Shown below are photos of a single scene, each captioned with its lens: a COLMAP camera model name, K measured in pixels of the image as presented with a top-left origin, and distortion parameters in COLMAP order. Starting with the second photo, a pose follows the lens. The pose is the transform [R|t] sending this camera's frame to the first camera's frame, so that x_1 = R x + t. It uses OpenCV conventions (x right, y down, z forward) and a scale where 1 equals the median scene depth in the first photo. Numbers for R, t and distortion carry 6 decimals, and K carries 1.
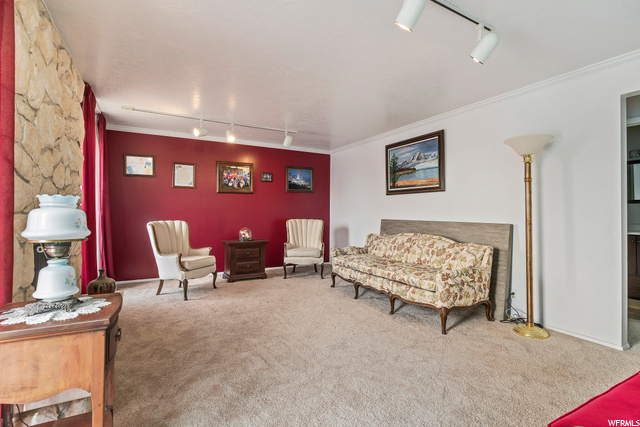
lens RADIAL K [[304.9, 0, 318.7], [0, 304.9, 212.5], [0, 0, 1]] dist [0.002381, 0.001792]
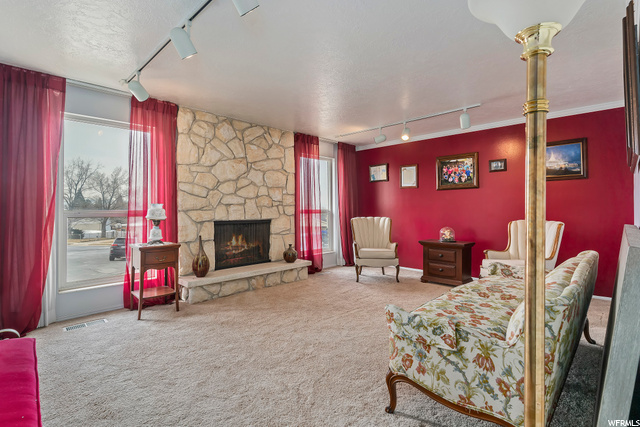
lens RADIAL K [[304.9, 0, 318.1], [0, 304.9, 207.2], [0, 0, 1]] dist [0.002381, 0.001792]
pose [[0.278667, -0.008696, -0.960348, 0.595003], [-0.001727, 0.999953, -0.009555, 0.000776], [0.960386, 0.004321, 0.278639, 0.433799]]
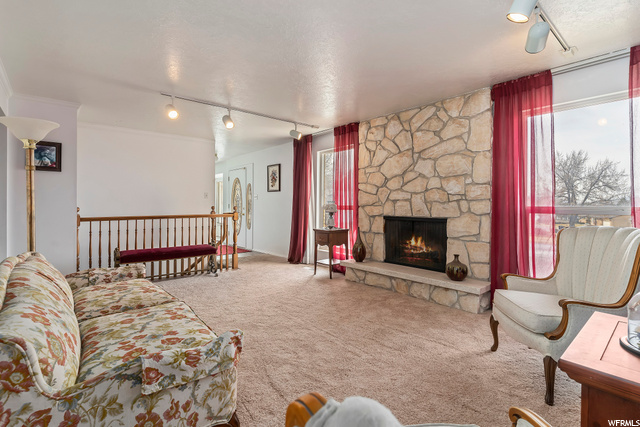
lens RADIAL K [[304.9, 0, 319.6], [0, 304.9, 212.0], [0, 0, 1]] dist [0.002381, 0.001792]
pose [[-0.974666, -0.024860, -0.222278, 0.097201], [-0.027574, 0.999578, 0.009114, 0.016082], [0.221958, 0.015012, -0.974941, 1.214055]]
